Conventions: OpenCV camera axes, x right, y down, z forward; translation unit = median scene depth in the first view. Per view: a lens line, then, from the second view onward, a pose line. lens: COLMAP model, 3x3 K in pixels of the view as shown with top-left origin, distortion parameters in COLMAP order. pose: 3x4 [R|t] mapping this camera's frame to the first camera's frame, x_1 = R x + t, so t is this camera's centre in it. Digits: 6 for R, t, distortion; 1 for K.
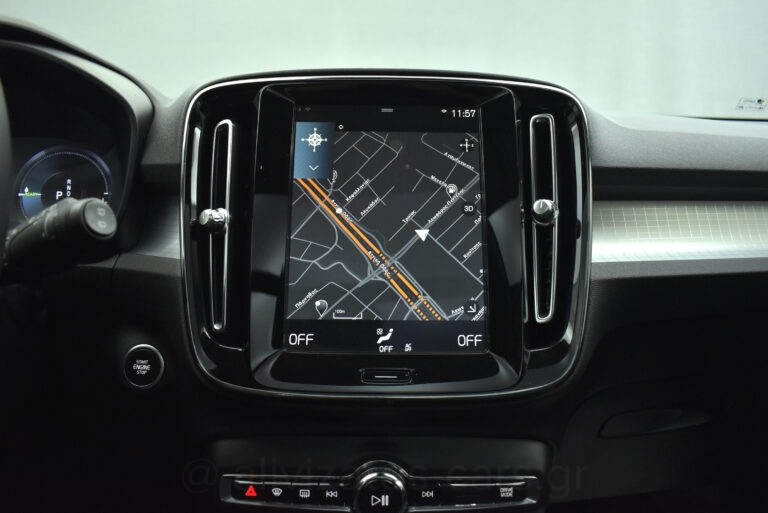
lens RADIAL K [[590.7, 0, 390.4], [0, 590.7, 256.0], [0, 0, 1]] dist [-0.097290, 0.011123]
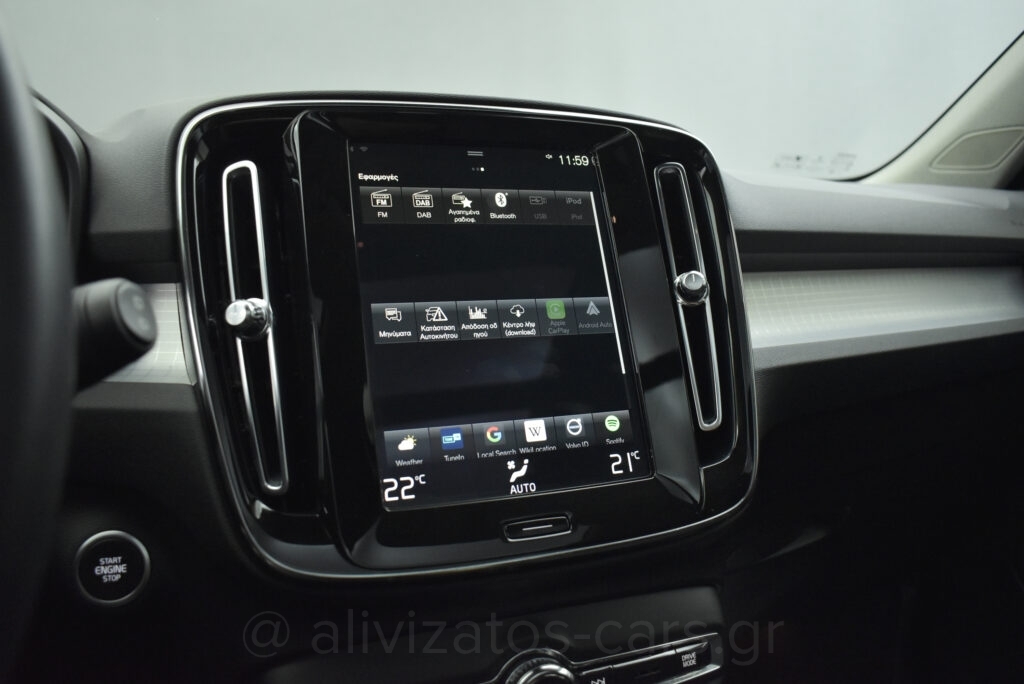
lens RADIAL K [[787.7, 0, 513.9], [0, 787.7, 341.8], [0, 0, 1]] dist [-0.097290, 0.011123]
pose [[0.937261, -0.055664, 0.344155, -0.311730], [0.068608, 0.997317, -0.025539, 0.005996], [-0.341810, 0.047549, 0.938565, 0.111870]]
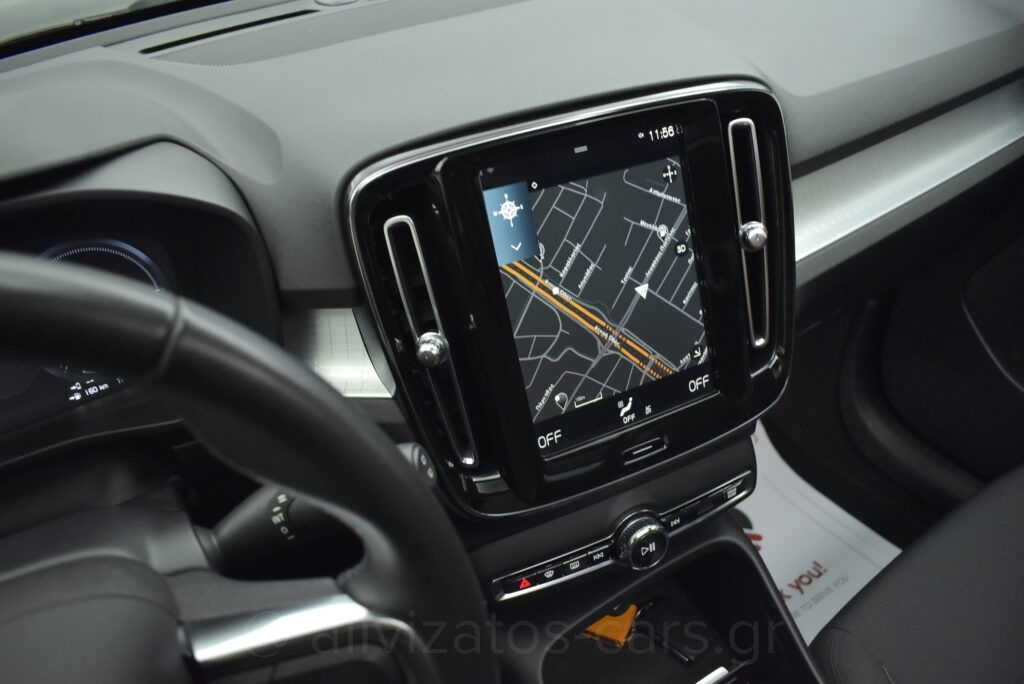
lens RADIAL K [[787.7, 0, 518.4], [0, 787.7, 348.8], [0, 0, 1]] dist [-0.097290, 0.011123]
pose [[0.905878, -0.292564, 0.306253, -0.507819], [0.116565, 0.867375, 0.483812, -0.559634], [-0.407182, -0.402576, 0.819839, 0.054116]]
